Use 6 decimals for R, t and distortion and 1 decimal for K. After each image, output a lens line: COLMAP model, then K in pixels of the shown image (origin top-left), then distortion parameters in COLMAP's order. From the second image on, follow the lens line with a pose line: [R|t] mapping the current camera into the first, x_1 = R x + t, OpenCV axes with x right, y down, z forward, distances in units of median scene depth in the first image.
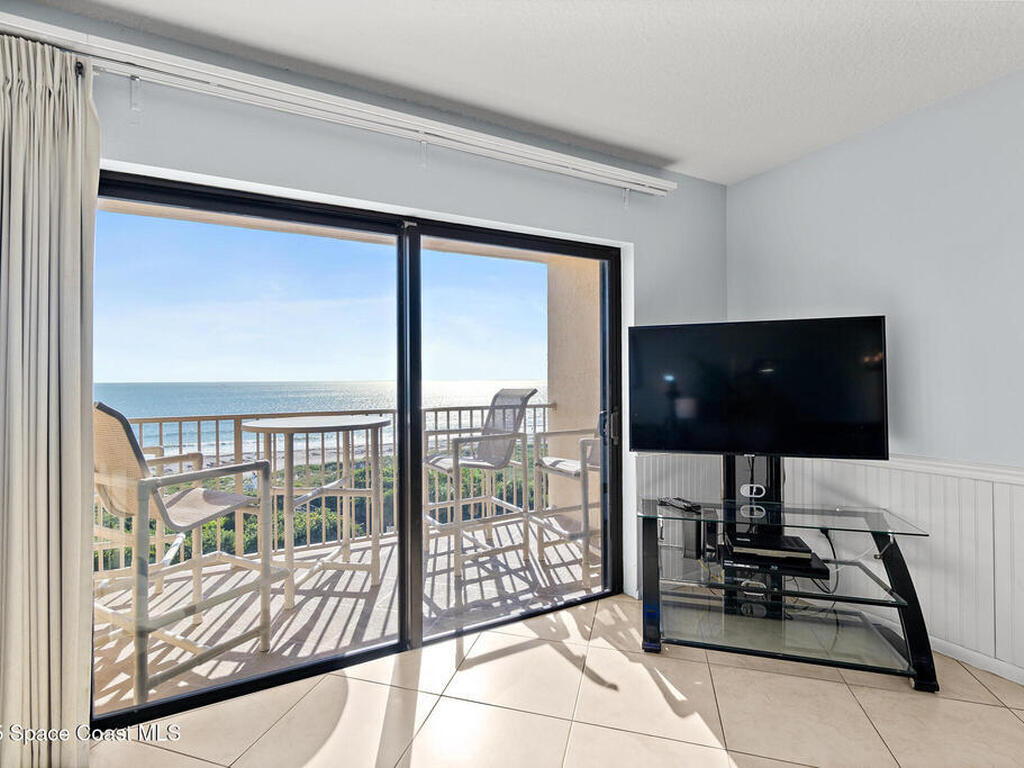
lens RADIAL K [[503.7, 0, 495.7], [0, 503.7, 378.0], [0, 0, 1]] dist [-0.000153, 0.001425]
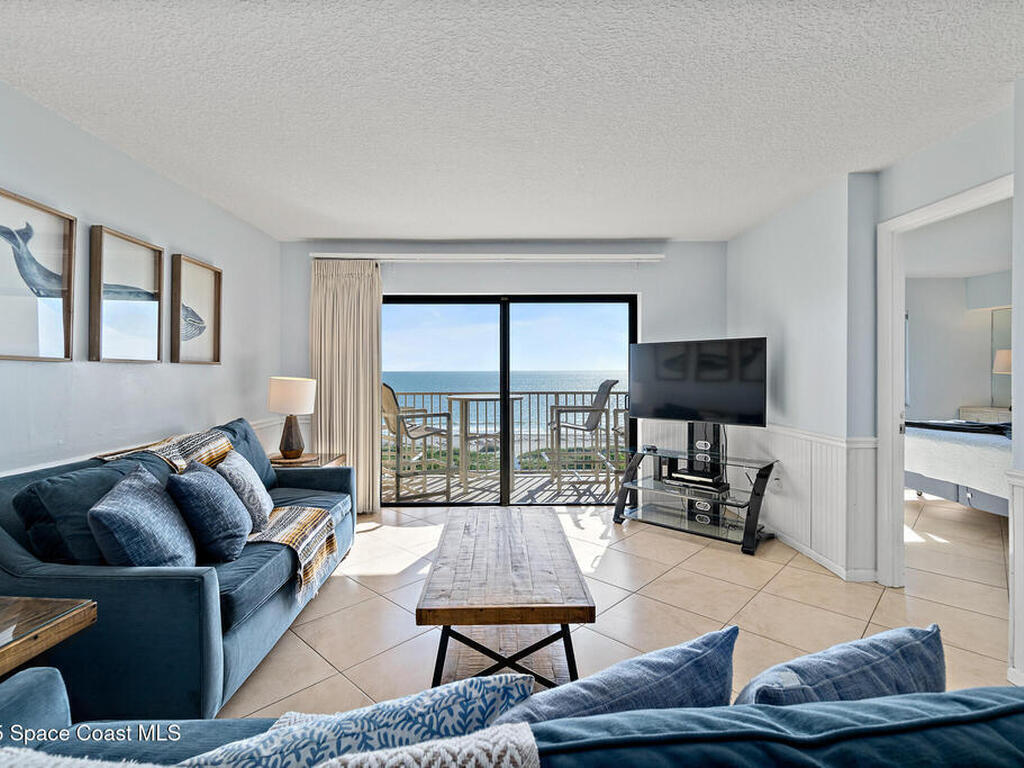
lens RADIAL K [[520.0, 0, 506.9], [0, 520.0, 365.2], [0, 0, 1]] dist [0.078644, 0.000388]
pose [[0.892532, 0.008428, -0.450905, 0.710535], [-0.015101, 0.999823, -0.011203, -0.002525], [0.450731, 0.016808, 0.892502, -0.791959]]
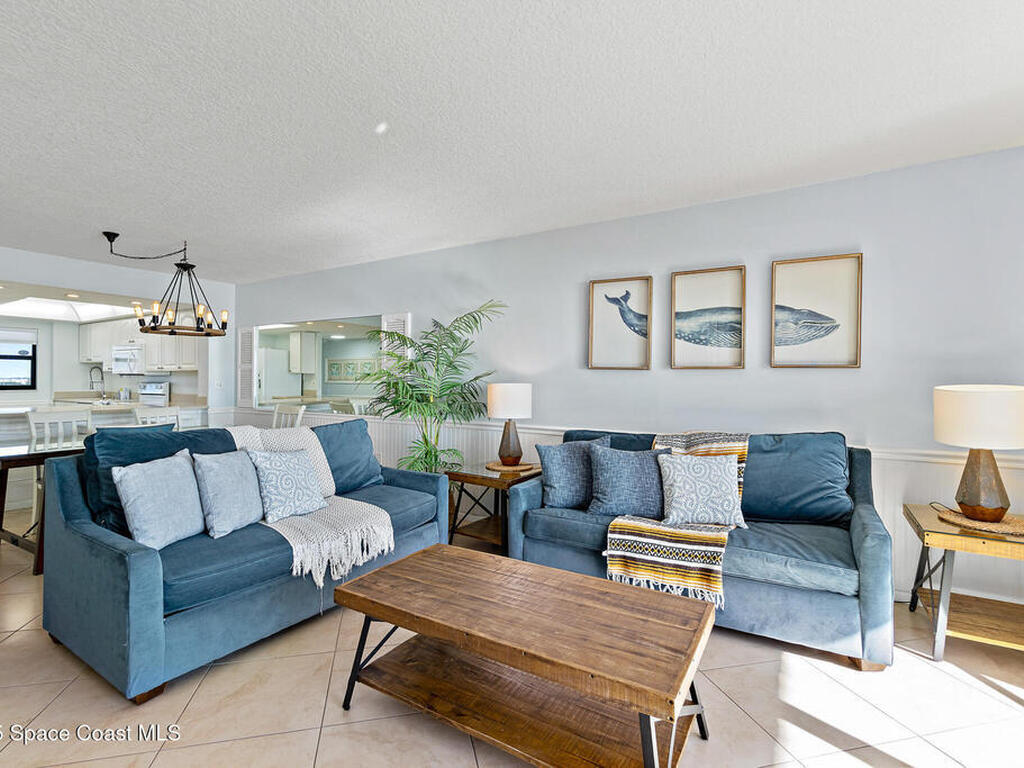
lens RADIAL K [[494.0, 0, 503.2], [0, 494.0, 378.6], [0, 0, 1]] dist [-0.002280, 0.001126]
pose [[-0.862902, 0.010253, -0.505267, 0.615477], [0.005009, 0.999919, 0.011737, -0.000864], [0.505347, 0.007597, -0.862883, 0.727178]]
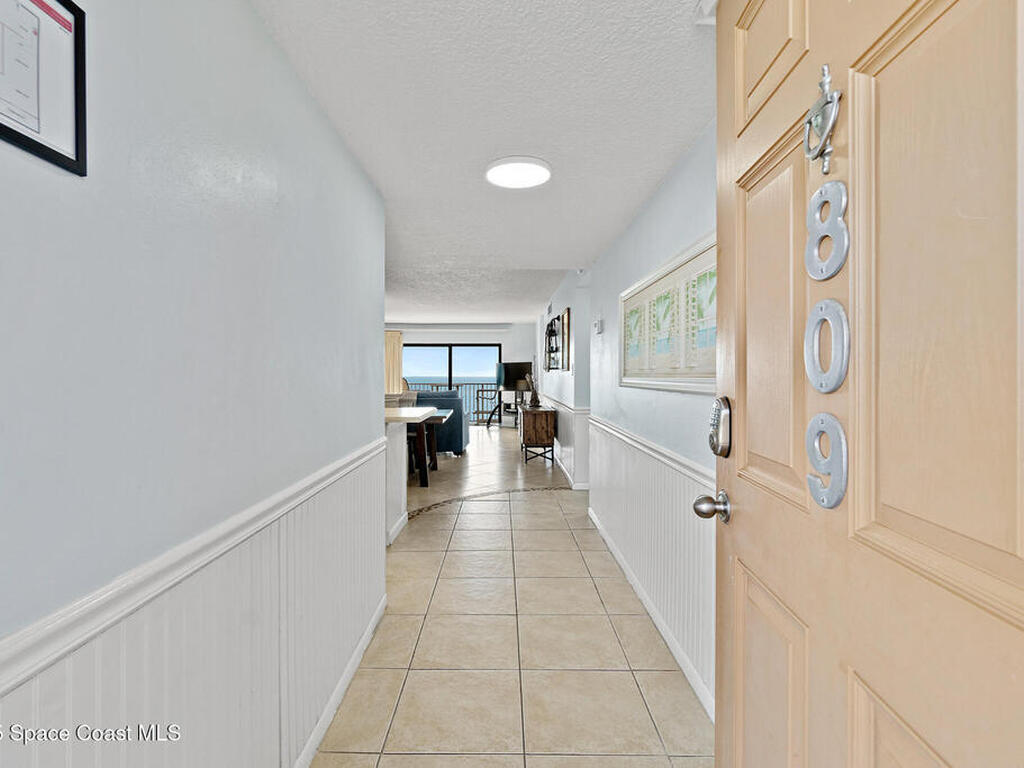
lens RADIAL K [[494.0, 0, 503.2], [0, 494.0, 378.6], [0, 0, 1]] dist [-0.002280, 0.001126]
pose [[0.884192, 0.017015, -0.466813, 2.452268], [-0.016396, 0.999851, 0.005388, 0.015446], [0.466835, 0.002889, 0.884340, -2.966959]]
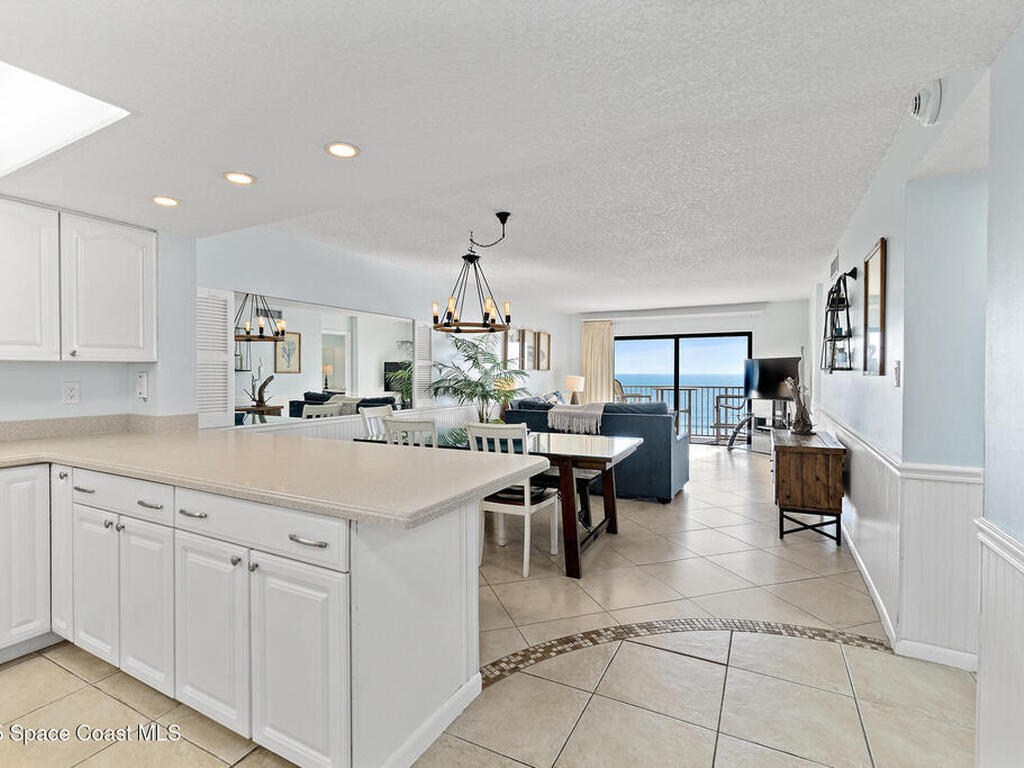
lens RADIAL K [[497.5, 0, 503.0], [0, 497.5, 379.3], [0, 0, 1]] dist [-0.002663, 0.000887]
pose [[0.557923, 0.025042, -0.829515, 2.090013], [-0.014786, 0.999686, 0.020234, -0.015023], [0.829761, 0.000976, 0.558118, -2.091917]]
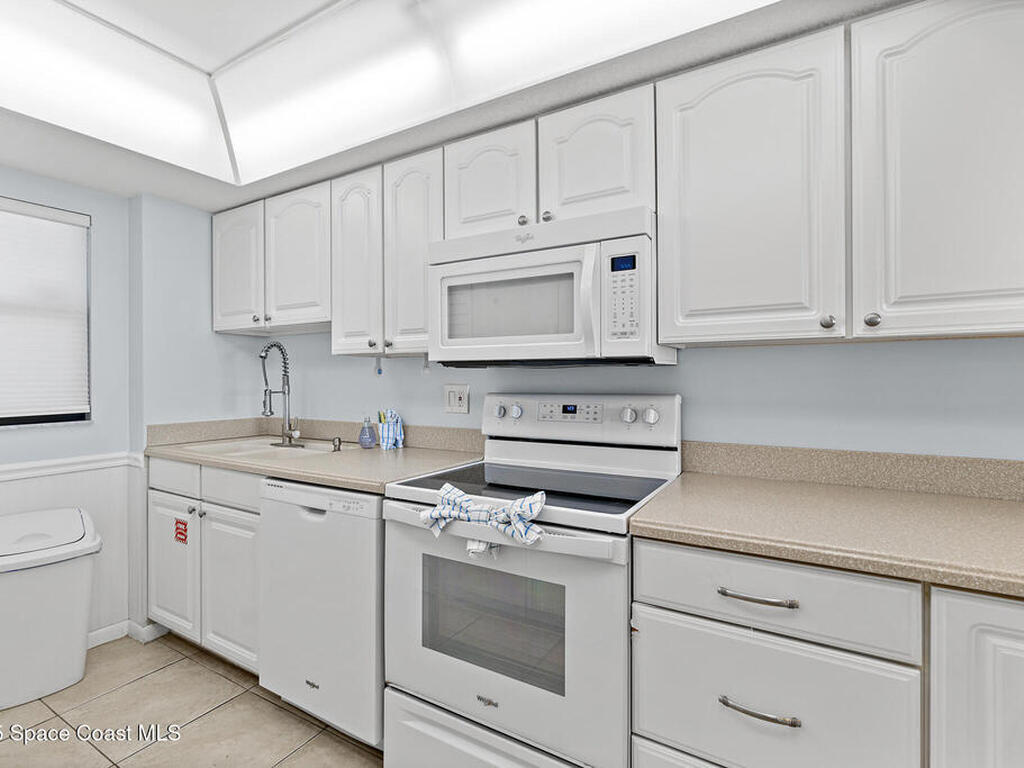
lens RADIAL K [[503.7, 0, 495.7], [0, 503.7, 378.0], [0, 0, 1]] dist [-0.000153, 0.001425]
pose [[-0.860391, 0.018603, -0.509295, 1.393816], [0.012386, 0.999802, 0.015594, 0.008064], [0.509484, 0.007109, -0.860451, -2.192928]]
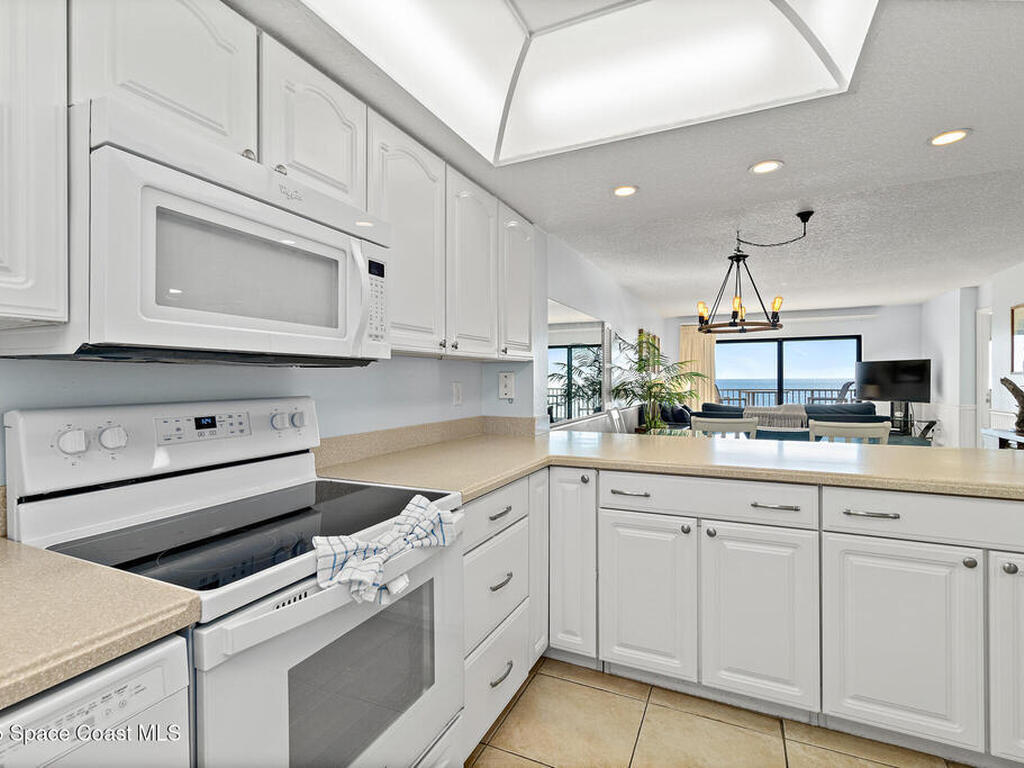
lens RADIAL K [[497.5, 0, 503.0], [0, 497.5, 379.3], [0, 0, 1]] dist [-0.002663, 0.000887]
pose [[0.593804, 0.013349, -0.804499, 1.535867], [-0.011459, 0.999901, 0.008134, 0.012610], [0.804528, 0.004389, 0.593898, -2.824130]]
